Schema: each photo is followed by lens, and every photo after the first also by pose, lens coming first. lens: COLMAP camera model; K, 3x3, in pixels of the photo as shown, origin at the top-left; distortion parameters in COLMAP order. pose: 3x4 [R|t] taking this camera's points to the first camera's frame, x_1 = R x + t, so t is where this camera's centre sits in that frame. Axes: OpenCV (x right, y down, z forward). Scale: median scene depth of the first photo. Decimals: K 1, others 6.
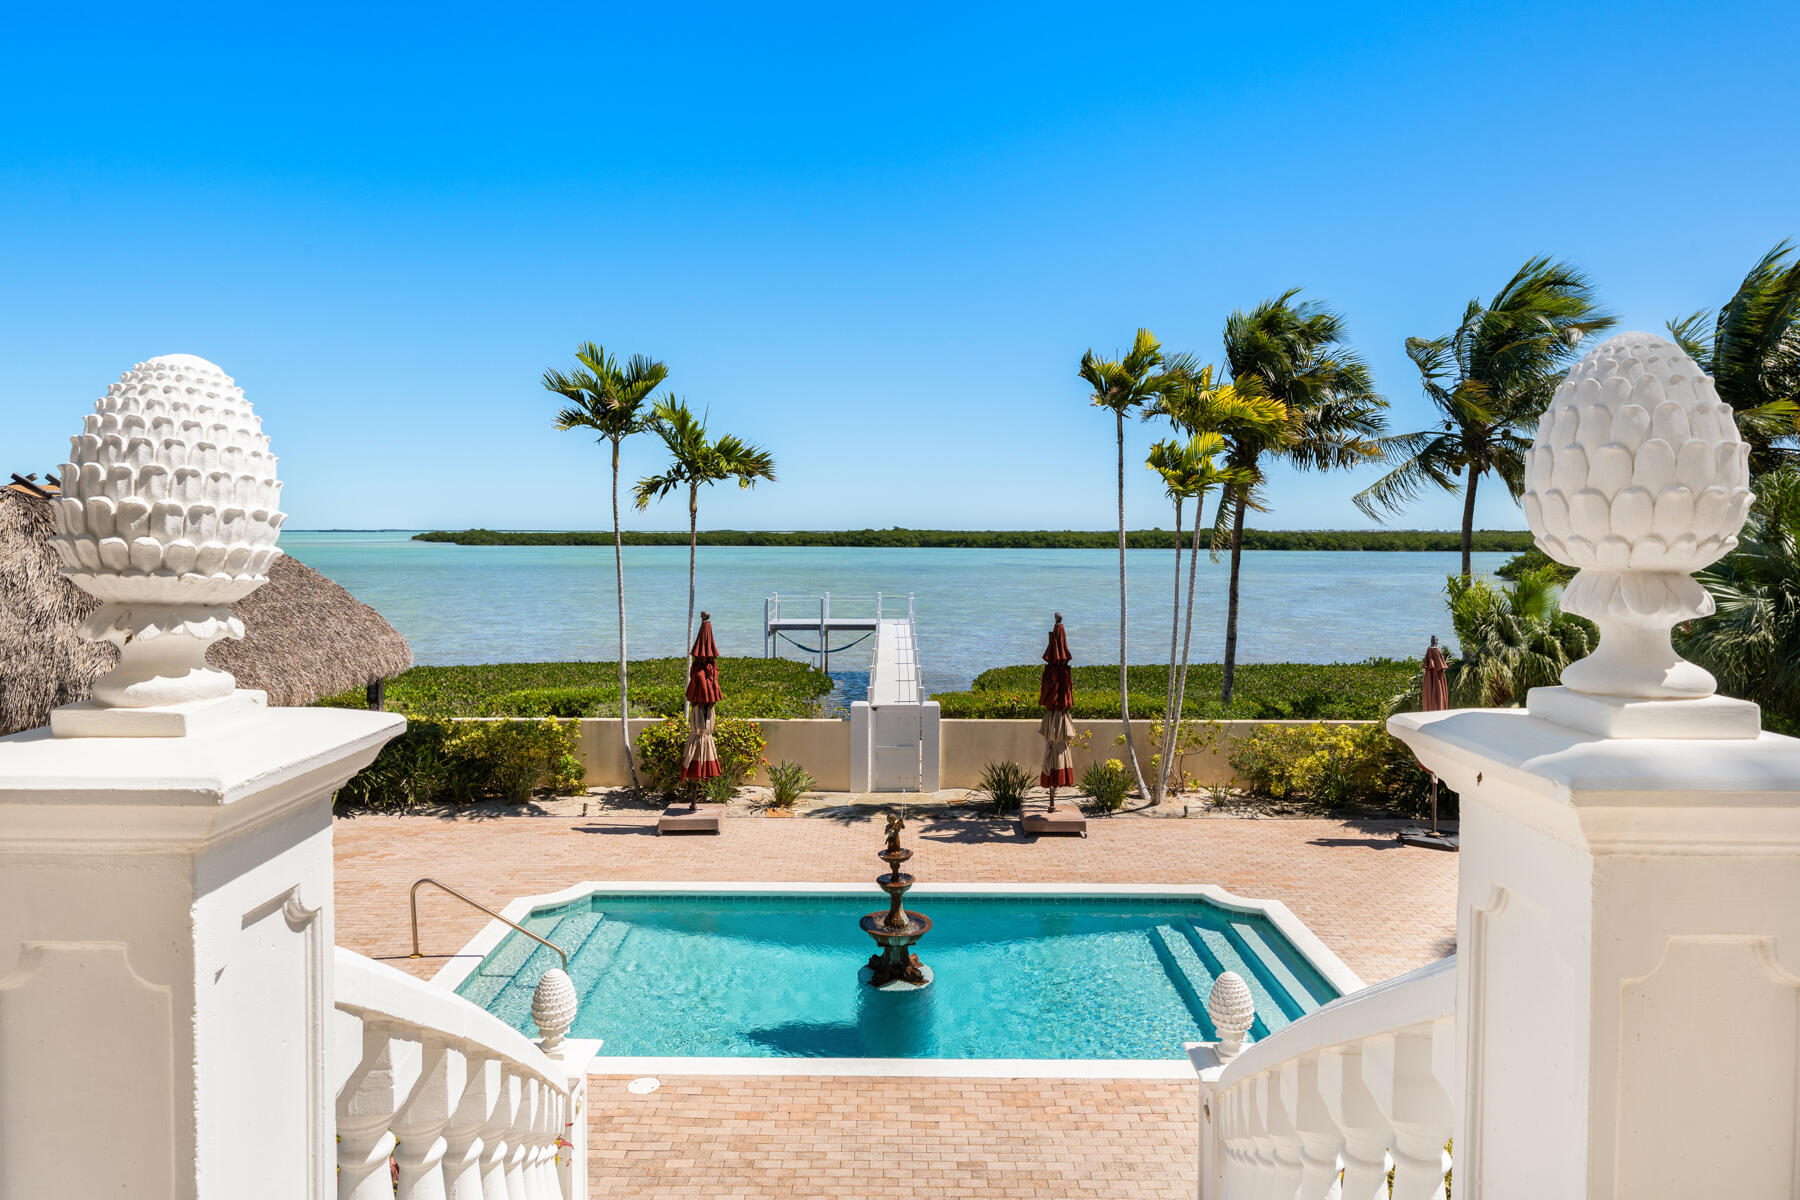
lens RADIAL K [[1076.0, 0, 883.0], [0, 1076.0, 596.2], [0, 0, 1]] dist [-0.000802, -0.000099]
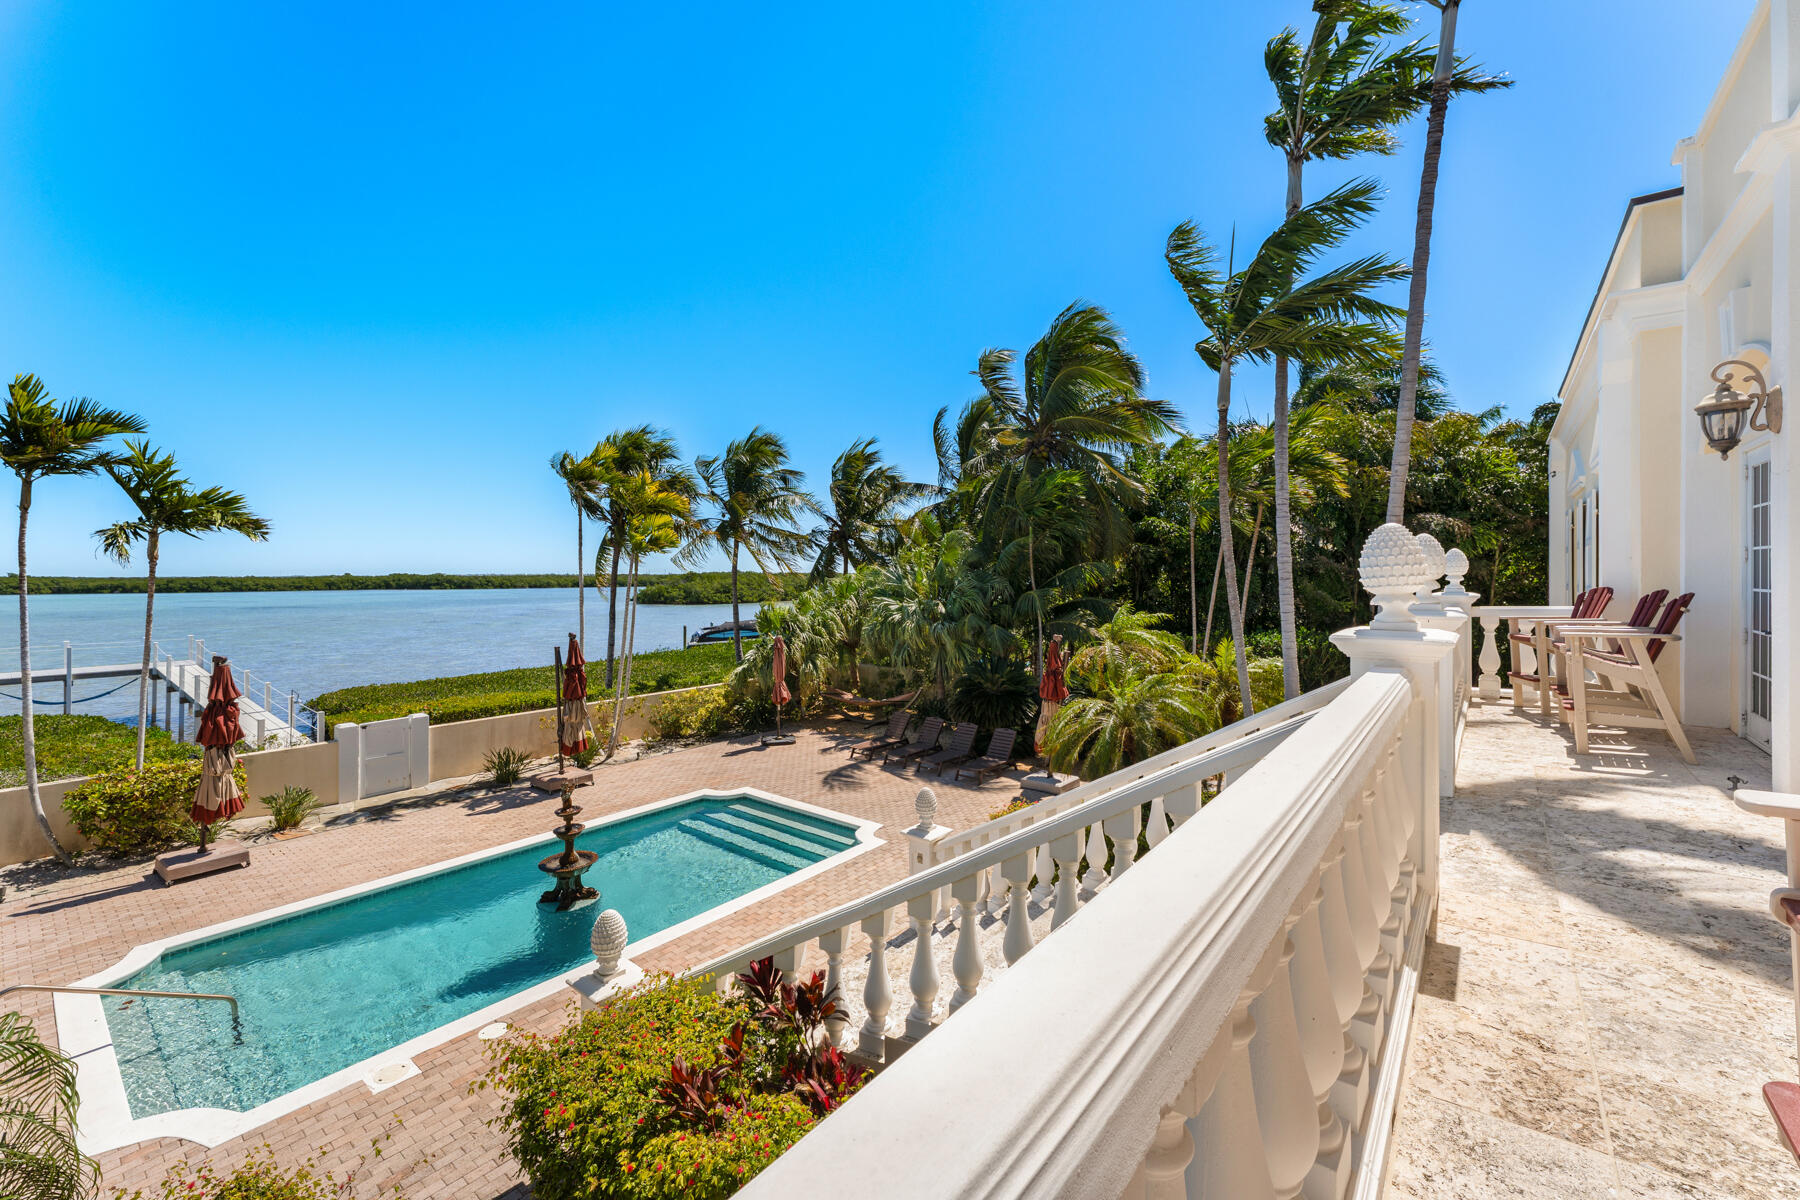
lens RADIAL K [[705.5, 0, 900.7], [0, 705.5, 577.1], [0, 0, 1]] dist [0.001306, 0.000058]
pose [[0.630600, -0.008865, 0.776057, -0.271676], [0.052746, 0.998112, -0.031458, -0.004487], [-0.774314, 0.060771, 0.629877, 0.053184]]
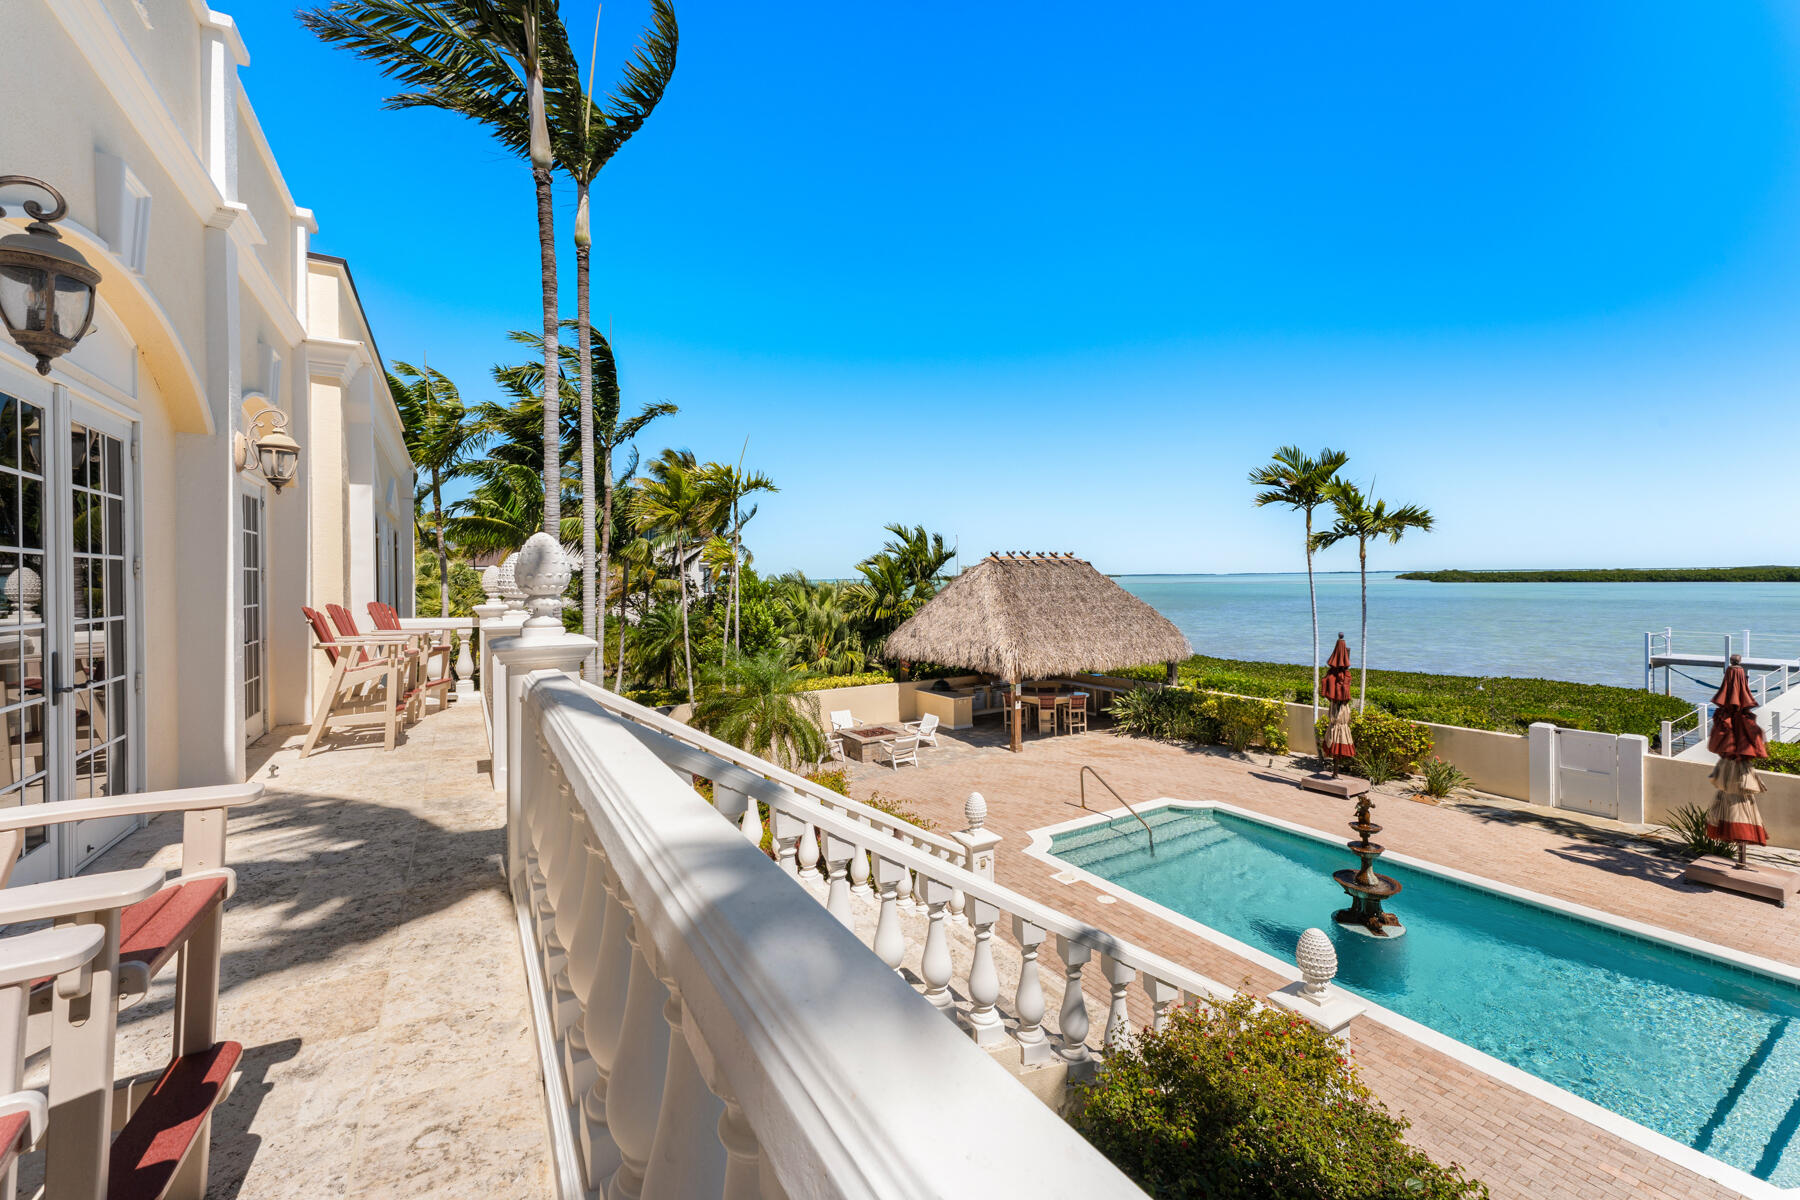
lens RADIAL K [[705.5, 0, 900.7], [0, 705.5, 577.1], [0, 0, 1]] dist [0.001306, 0.000058]
pose [[0.542200, -0.009049, -0.840201, 0.272197], [-0.037024, 0.998714, -0.034649, -0.003241], [0.839433, 0.049895, 0.541168, 0.045247]]
